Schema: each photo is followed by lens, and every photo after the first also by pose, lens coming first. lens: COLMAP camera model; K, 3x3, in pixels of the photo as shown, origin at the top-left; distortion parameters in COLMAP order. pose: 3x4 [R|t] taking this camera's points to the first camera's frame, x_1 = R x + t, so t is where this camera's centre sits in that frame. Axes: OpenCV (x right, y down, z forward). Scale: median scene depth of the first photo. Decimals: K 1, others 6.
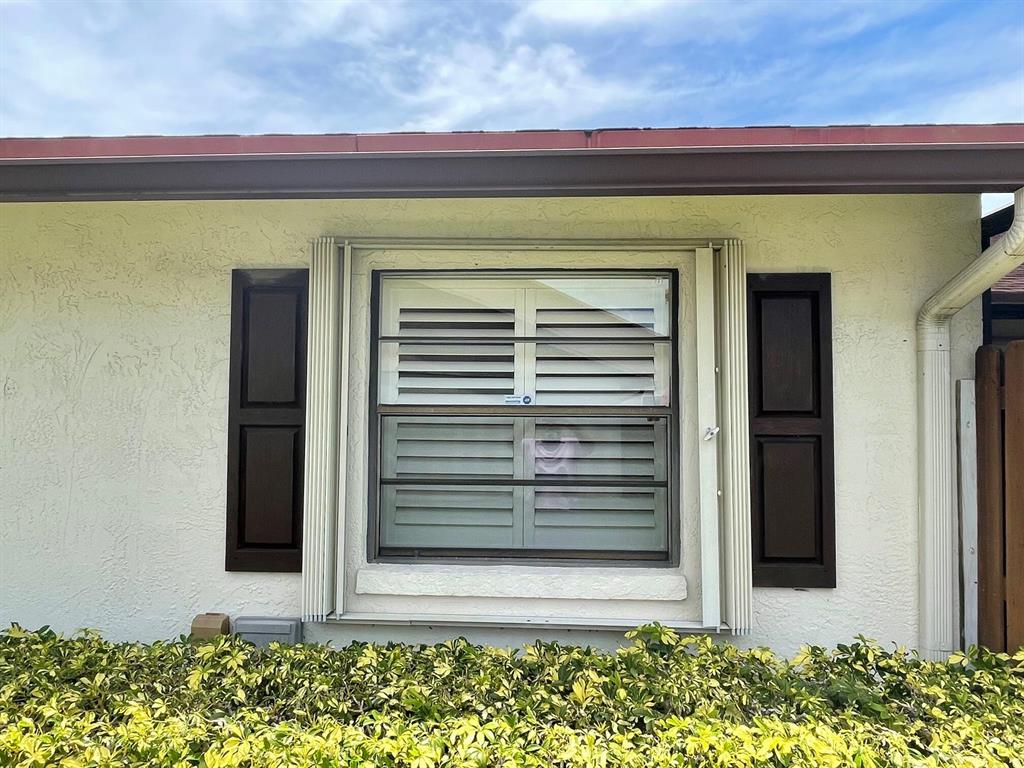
lens RADIAL K [[701.1, 0, 512.0], [0, 701.1, 384.0], [0, 0, 1]] dist [-0.001861, -0.002304]
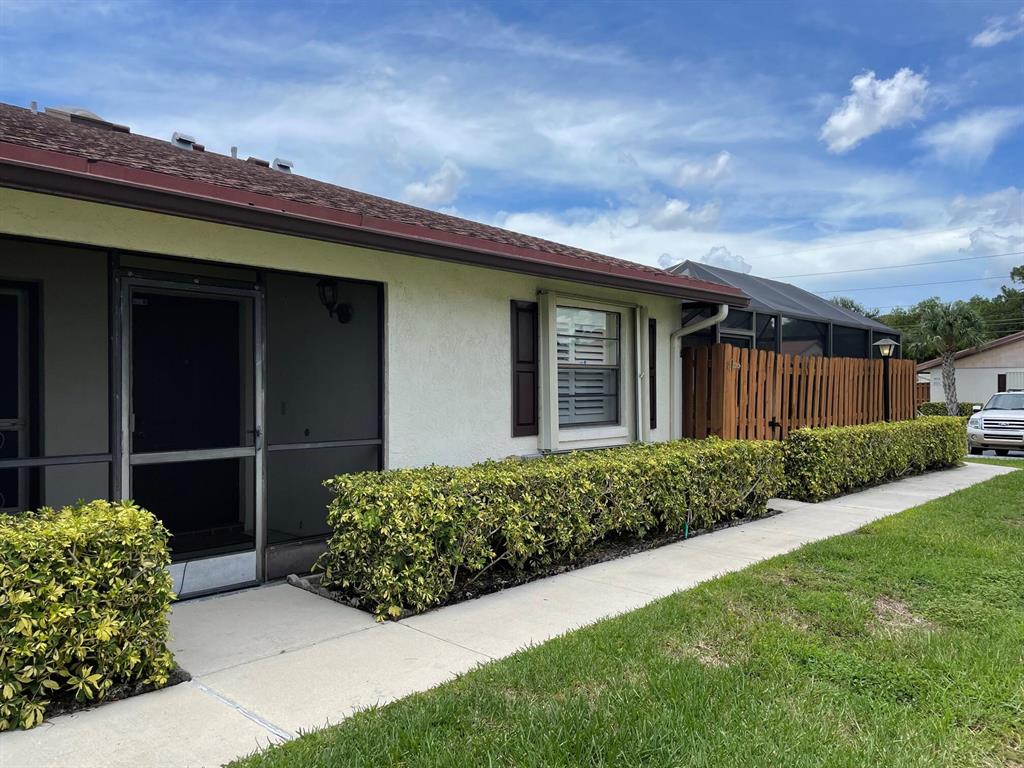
lens RADIAL K [[768.6, 0, 512.0], [0, 768.6, 384.0], [0, 0, 1]] dist [0.076873, -0.000707]
pose [[0.613226, -0.006520, 0.789881, -2.267314], [-0.021757, 0.999447, 0.025140, 0.037586], [-0.789608, -0.032602, 0.612745, -0.455632]]
